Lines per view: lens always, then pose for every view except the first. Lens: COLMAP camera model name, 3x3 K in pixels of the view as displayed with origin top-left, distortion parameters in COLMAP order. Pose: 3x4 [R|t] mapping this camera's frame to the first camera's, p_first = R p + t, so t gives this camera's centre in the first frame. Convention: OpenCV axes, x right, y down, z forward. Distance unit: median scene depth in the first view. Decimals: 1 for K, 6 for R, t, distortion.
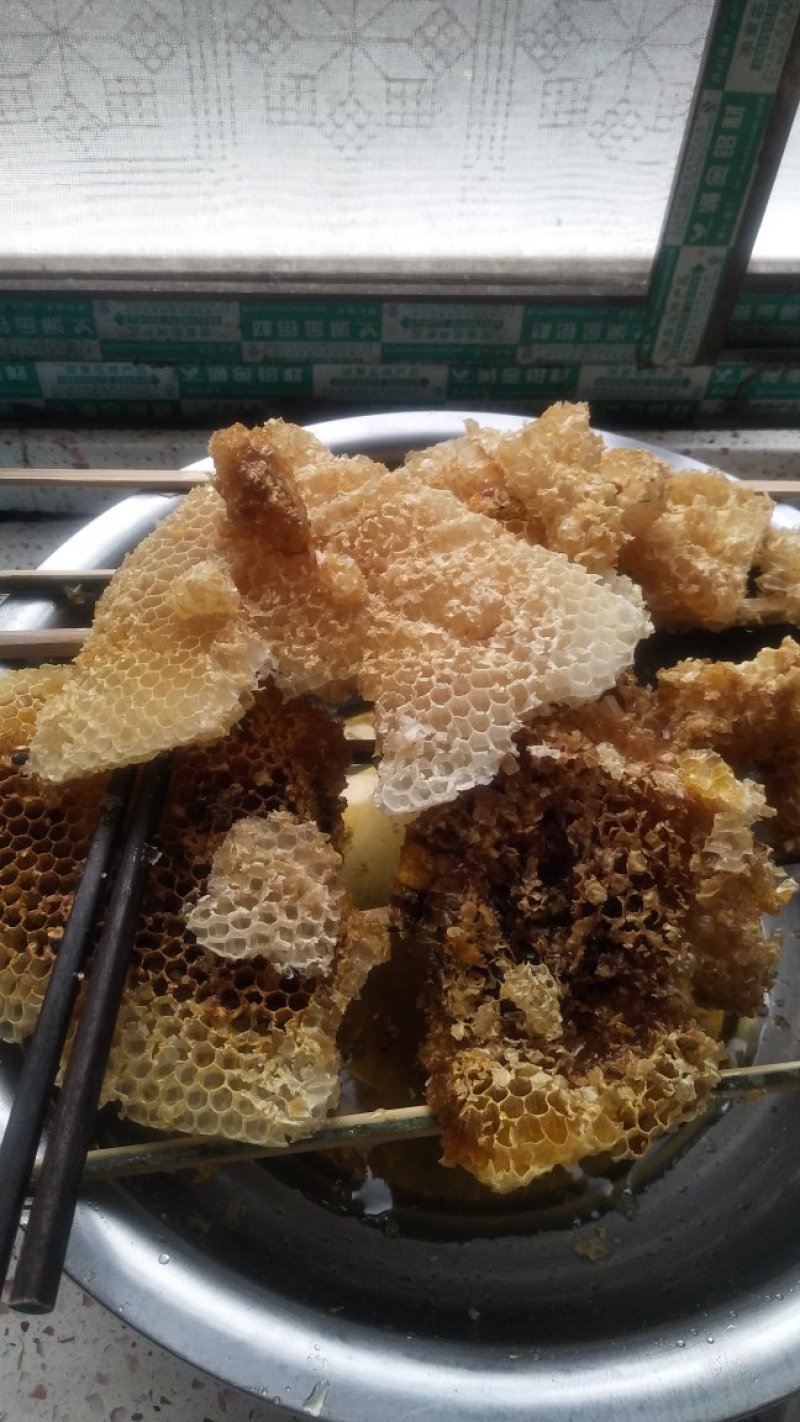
lens RADIAL K [[1148.8, 0, 396.7], [0, 1148.8, 710.2], [0, 0, 1]] dist [0.004144, -0.014092]
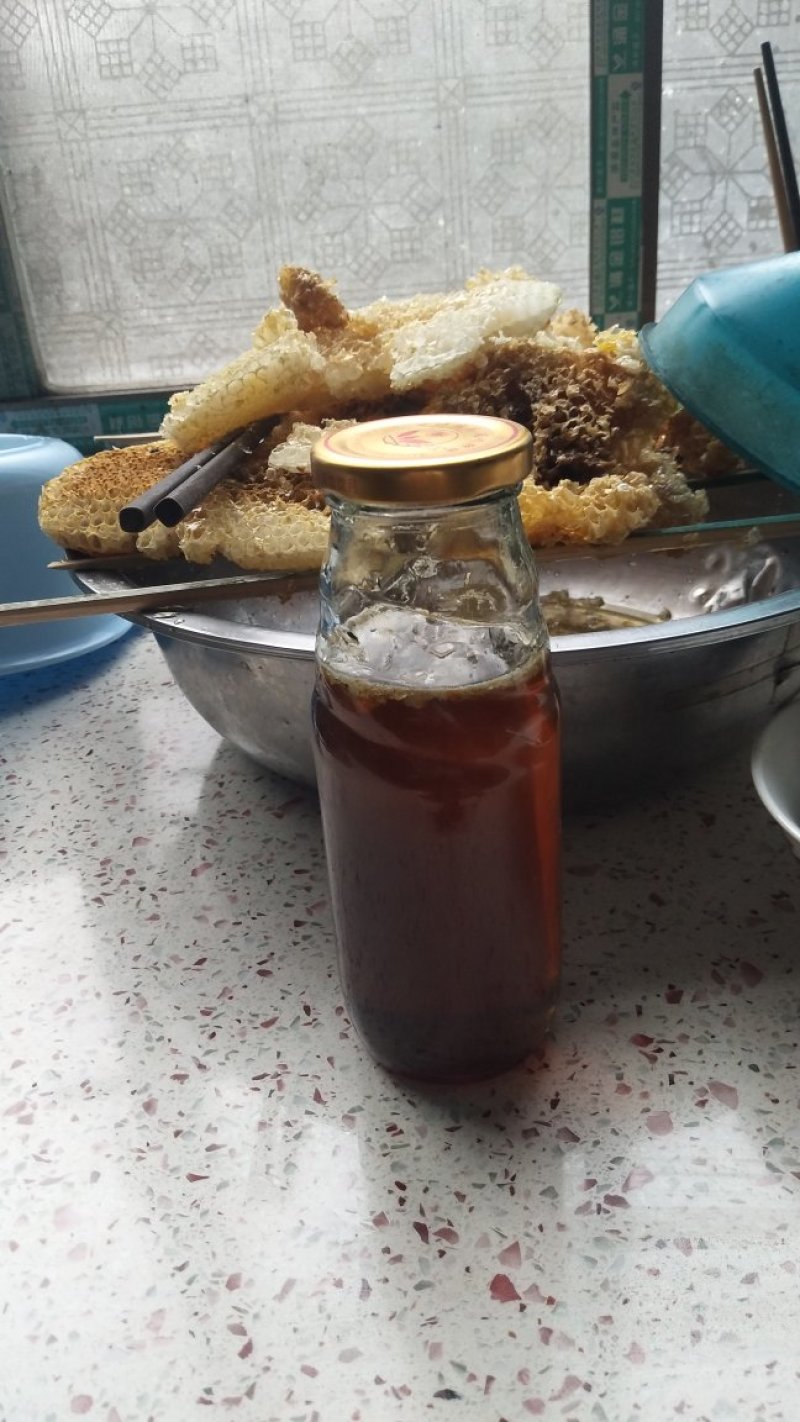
lens RADIAL K [[1148.8, 0, 403.9], [0, 1148.8, 712.8], [0, 0, 1]] dist [0.004144, -0.014092]
pose [[0.994202, -0.099956, -0.039649, 0.010343], [0.072478, 0.895265, -0.439599, 0.934999], [0.079437, 0.434176, 0.897319, -0.125929]]
